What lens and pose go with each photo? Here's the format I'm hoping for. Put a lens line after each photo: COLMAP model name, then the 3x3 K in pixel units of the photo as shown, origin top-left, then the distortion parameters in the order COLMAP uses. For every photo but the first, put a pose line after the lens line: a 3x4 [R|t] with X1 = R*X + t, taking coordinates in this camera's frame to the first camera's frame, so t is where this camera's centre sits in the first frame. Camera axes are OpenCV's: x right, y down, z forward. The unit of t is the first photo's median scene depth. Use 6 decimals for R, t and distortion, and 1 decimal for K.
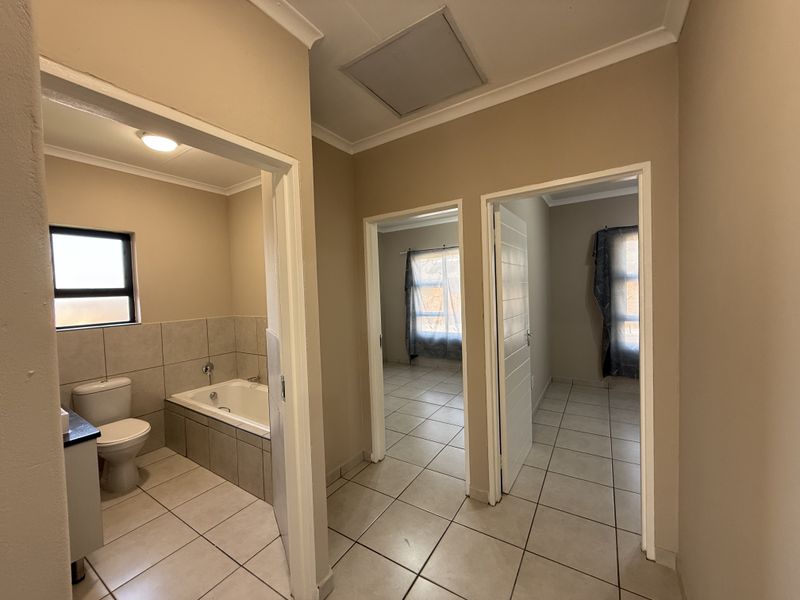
lens RADIAL K [[318.9, 0, 396.9], [0, 318.9, 301.2], [0, 0, 1]] dist [-0.000133, -0.000001]
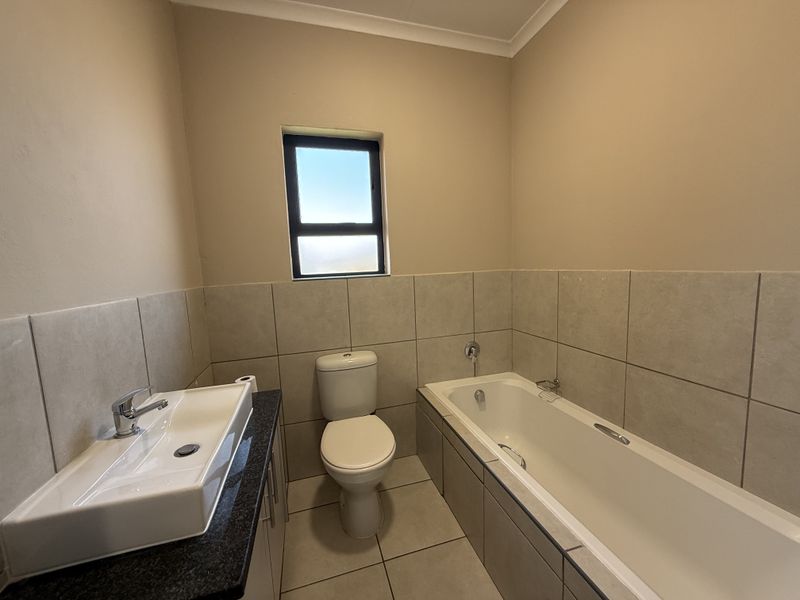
lens RADIAL K [[318.9, 0, 396.9], [0, 318.9, 301.2], [0, 0, 1]] dist [-0.000133, -0.000001]
pose [[0.759578, 0.079320, -0.645562, -0.348791], [-0.008736, 0.993690, 0.111816, 0.048471], [0.650358, -0.079294, 0.755478, 0.491646]]
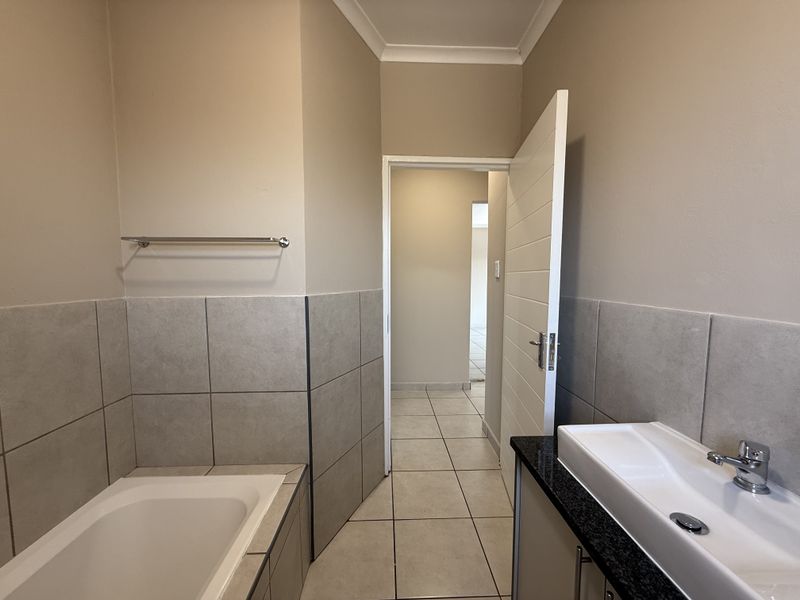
lens RADIAL K [[318.9, 0, 396.9], [0, 318.9, 301.2], [0, 0, 1]] dist [-0.000133, -0.000001]
pose [[-0.571593, -0.028750, 0.820034, -1.285957], [0.047062, 0.996592, 0.067743, 0.034374], [-0.819187, 0.077314, -0.568292, 1.371861]]
